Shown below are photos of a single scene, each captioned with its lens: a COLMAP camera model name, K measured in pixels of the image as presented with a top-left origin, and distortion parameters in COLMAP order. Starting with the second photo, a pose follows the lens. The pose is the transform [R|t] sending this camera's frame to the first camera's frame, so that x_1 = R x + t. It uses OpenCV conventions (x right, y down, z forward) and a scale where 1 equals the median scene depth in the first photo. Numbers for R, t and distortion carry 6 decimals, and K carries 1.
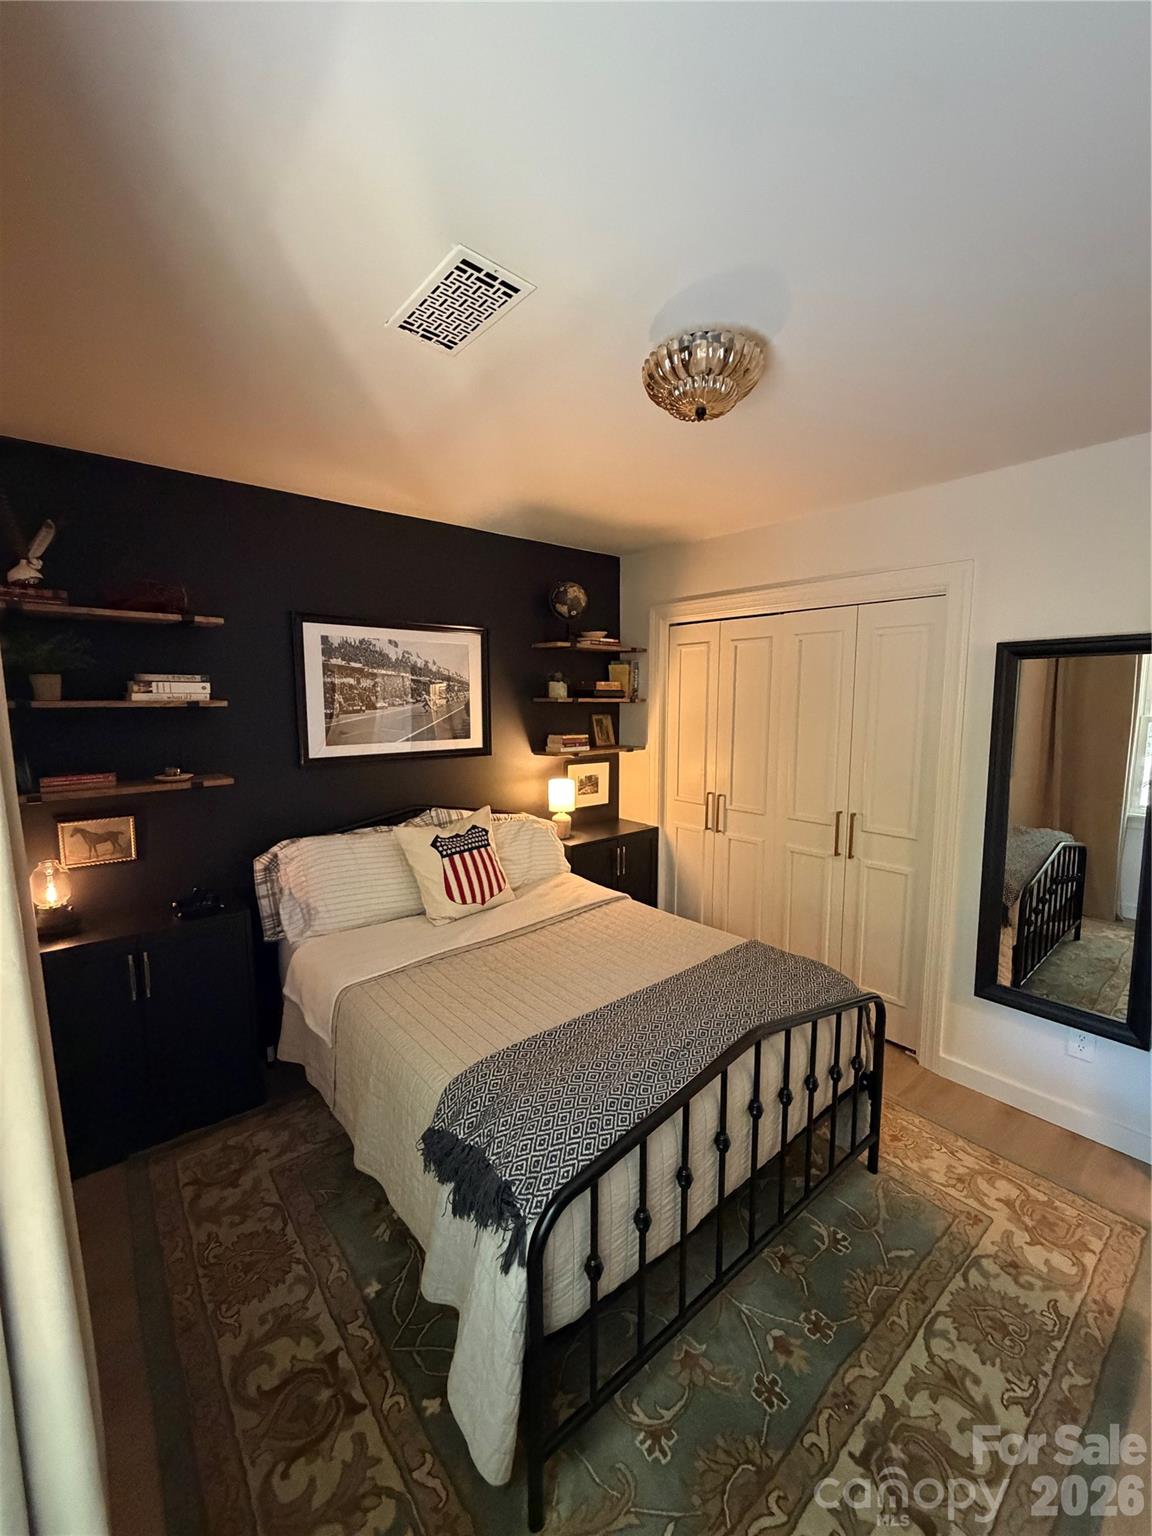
lens RADIAL K [[615.0, 0, 576.8], [0, 615.0, 762.5], [0, 0, 1]] dist [0.000560, 0.000153]
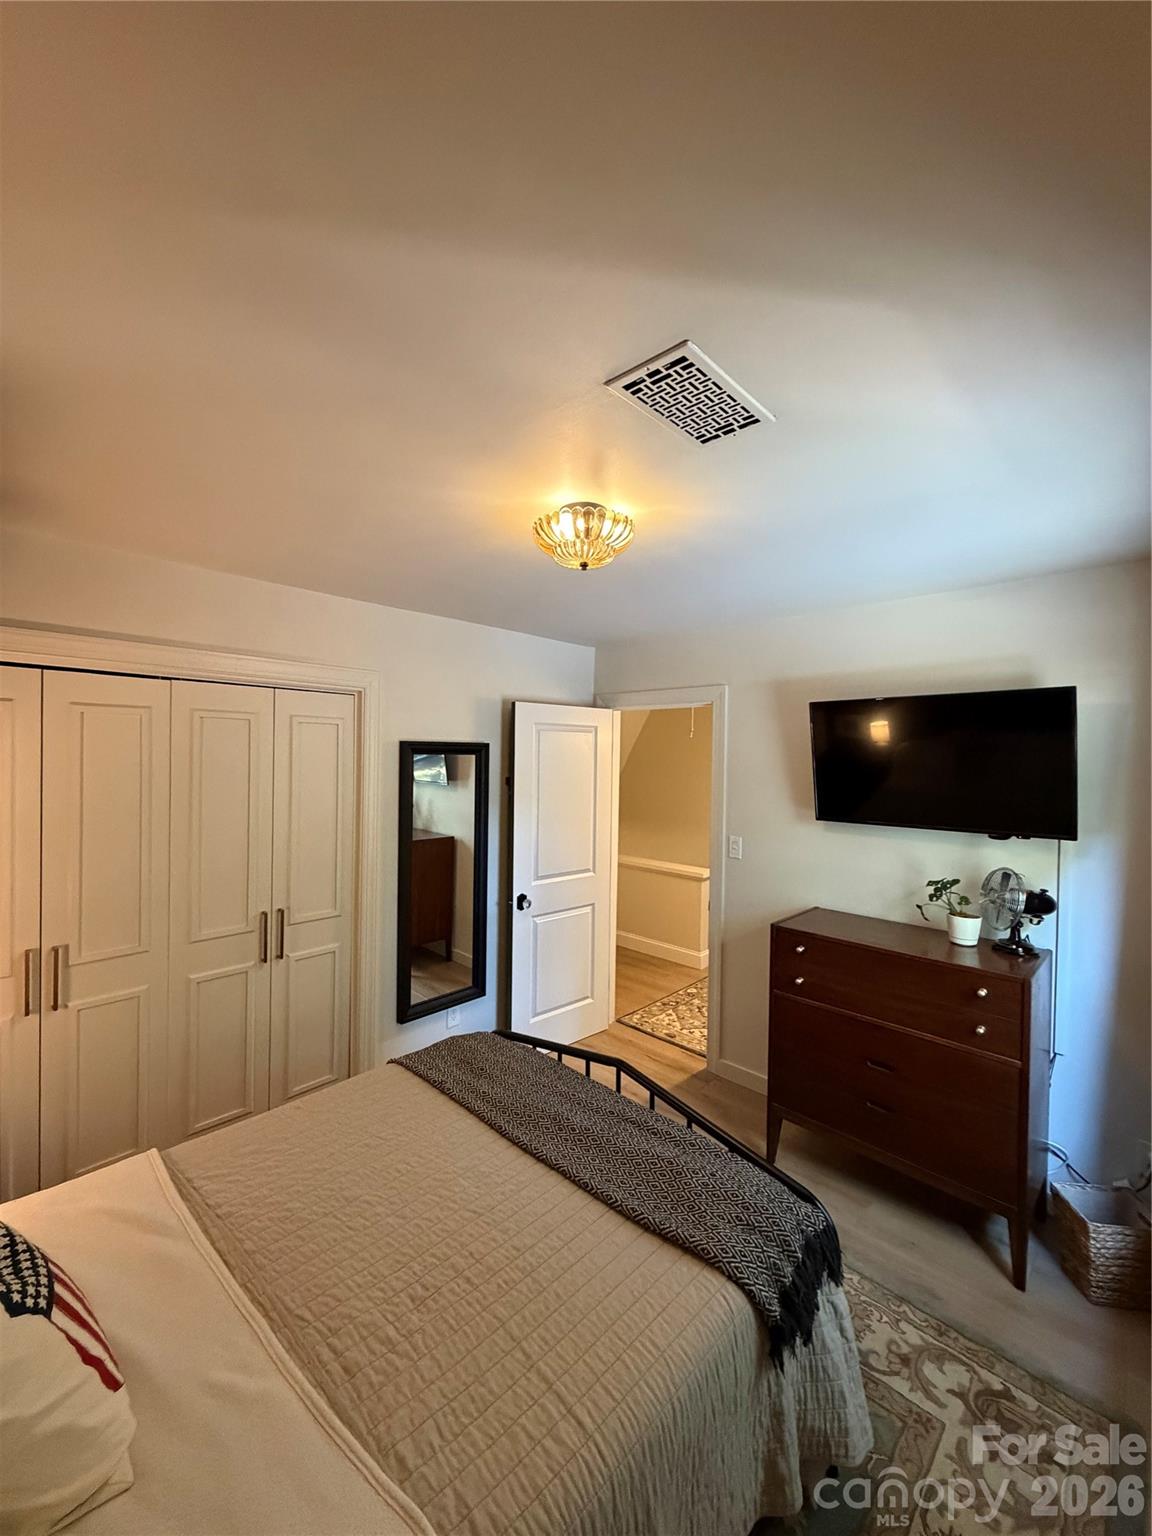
lens RADIAL K [[615.0, 0, 576.8], [0, 615.0, 762.5], [0, 0, 1]] dist [0.000560, 0.000153]
pose [[-0.099162, -0.017399, 0.994919, -0.628215], [0.087248, 0.995844, 0.026111, -0.149356], [-0.991239, 0.089393, -0.097232, 0.758873]]
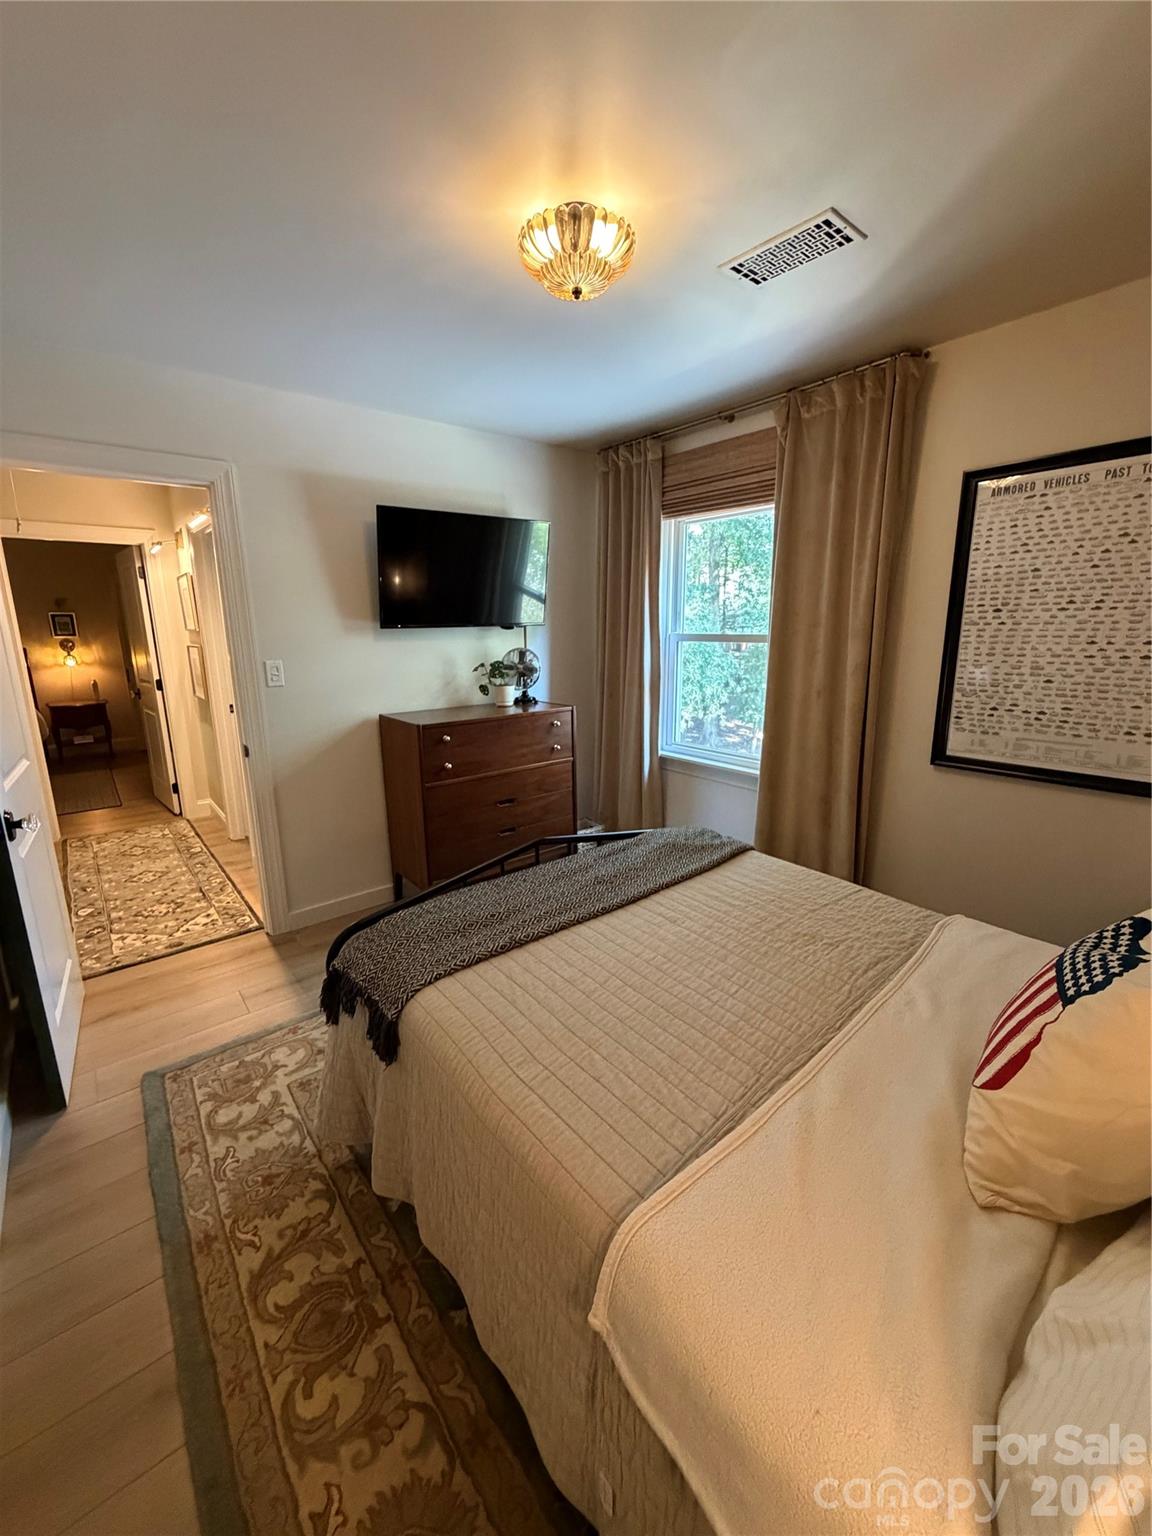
lens RADIAL K [[615.0, 0, 576.8], [0, 615.0, 762.5], [0, 0, 1]] dist [0.000560, 0.000153]
pose [[-0.999795, 0.001037, 0.020209, 0.119779], [0.007481, 0.946877, 0.321508, -0.102969], [-0.018802, 0.321594, -0.946691, 1.450422]]
